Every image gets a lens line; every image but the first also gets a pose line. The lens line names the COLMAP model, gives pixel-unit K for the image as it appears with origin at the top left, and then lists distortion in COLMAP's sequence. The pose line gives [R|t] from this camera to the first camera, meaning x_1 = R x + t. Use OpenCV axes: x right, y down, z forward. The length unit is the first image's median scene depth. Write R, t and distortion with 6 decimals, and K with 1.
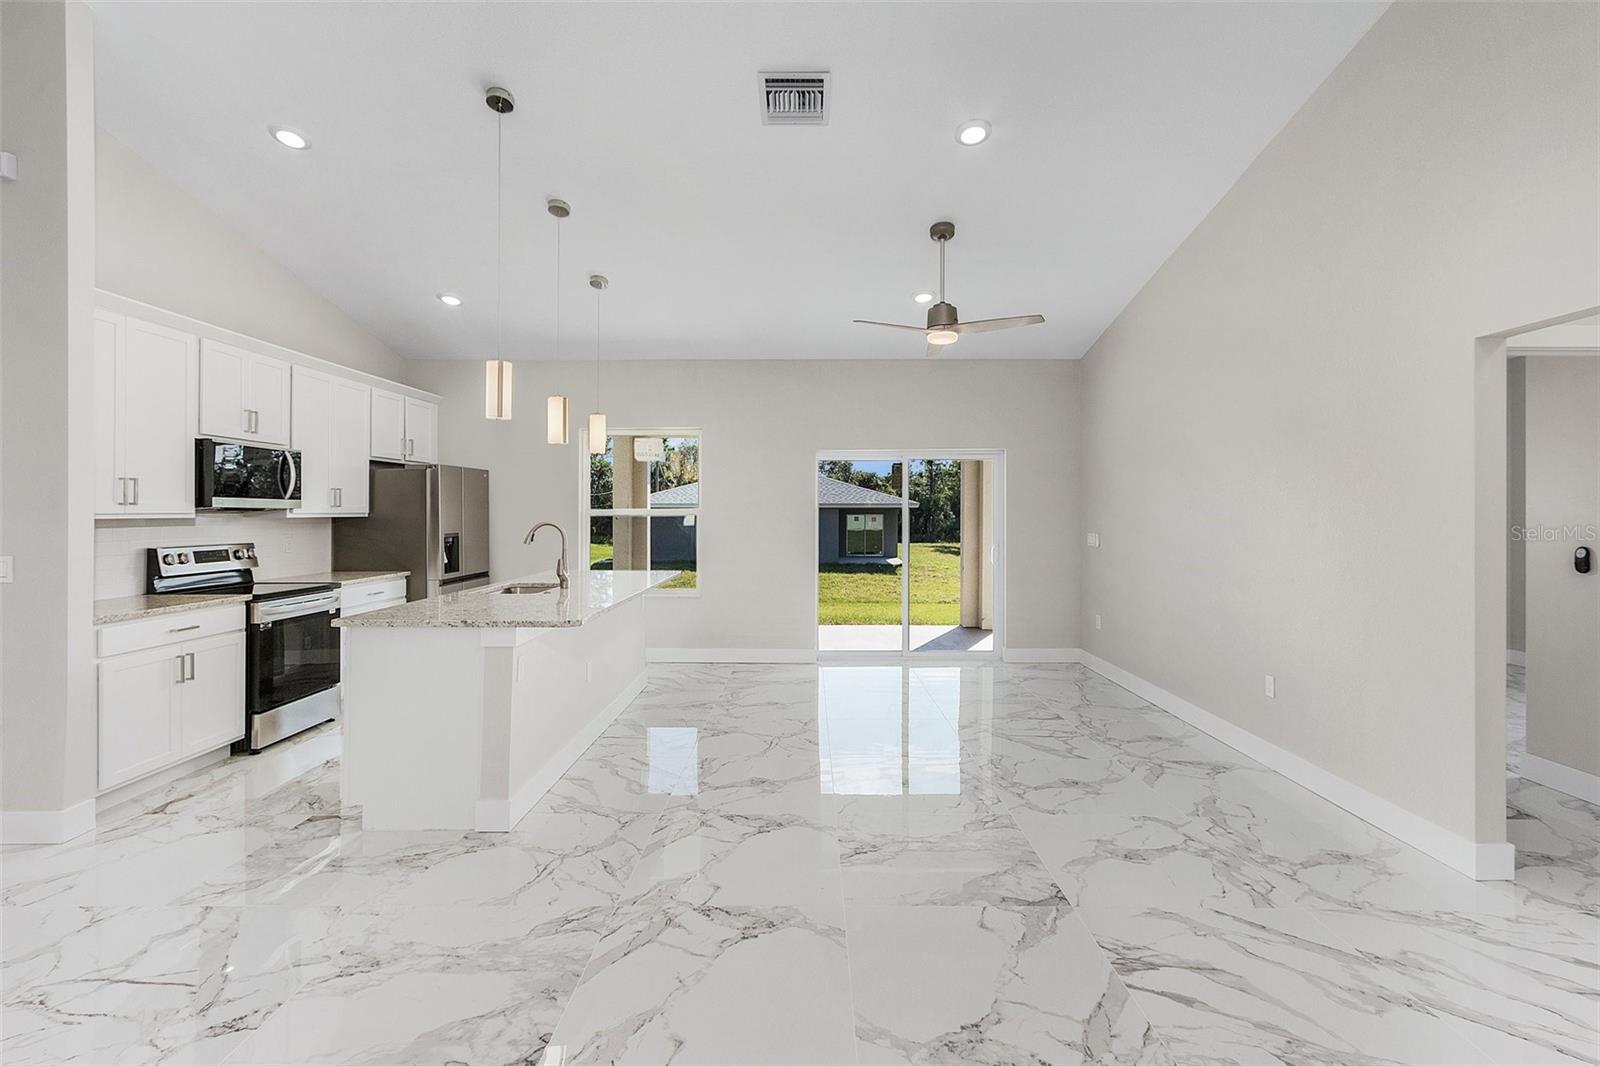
lens RADIAL K [[742.9, 0, 817.4], [0, 742.9, 516.8], [0, 0, 1]] dist [0.003712, 0.000034]
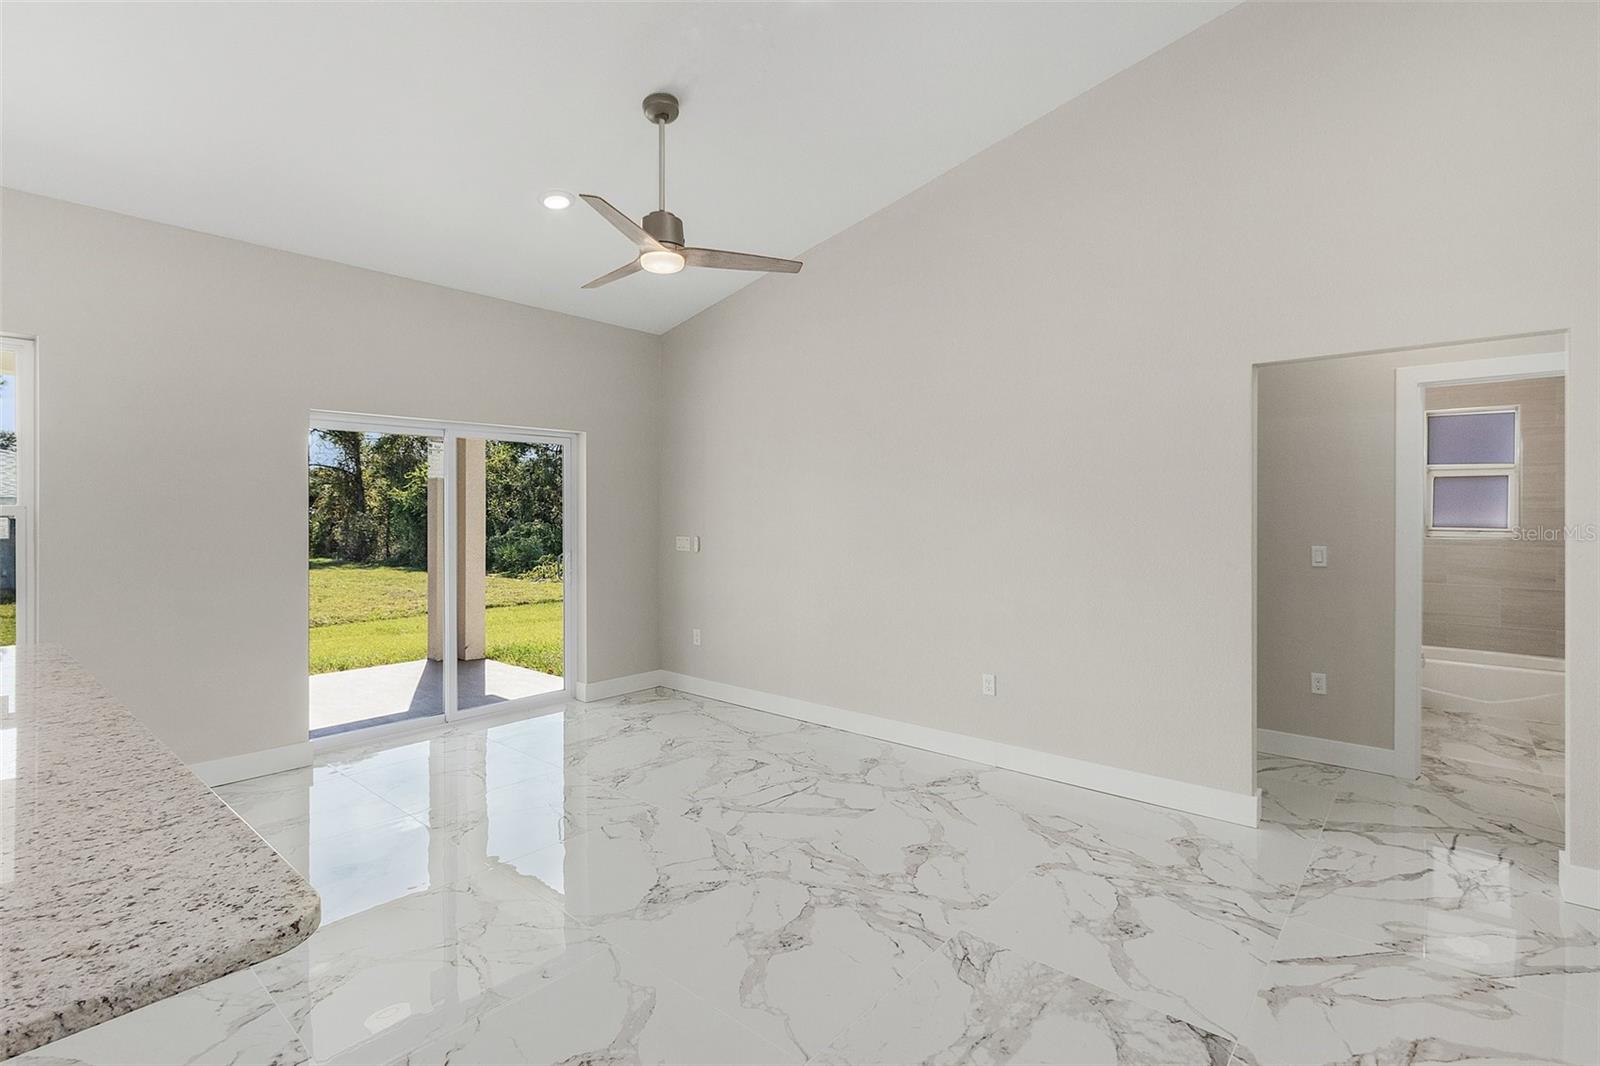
lens RADIAL K [[742.9, 0, 817.4], [0, 742.9, 516.8], [0, 0, 1]] dist [0.003712, 0.000034]
pose [[0.658764, -0.003349, 0.752342, -0.304258], [0.001894, 0.999994, 0.002793, -0.003653], [-0.752347, -0.000416, 0.658767, 0.507933]]
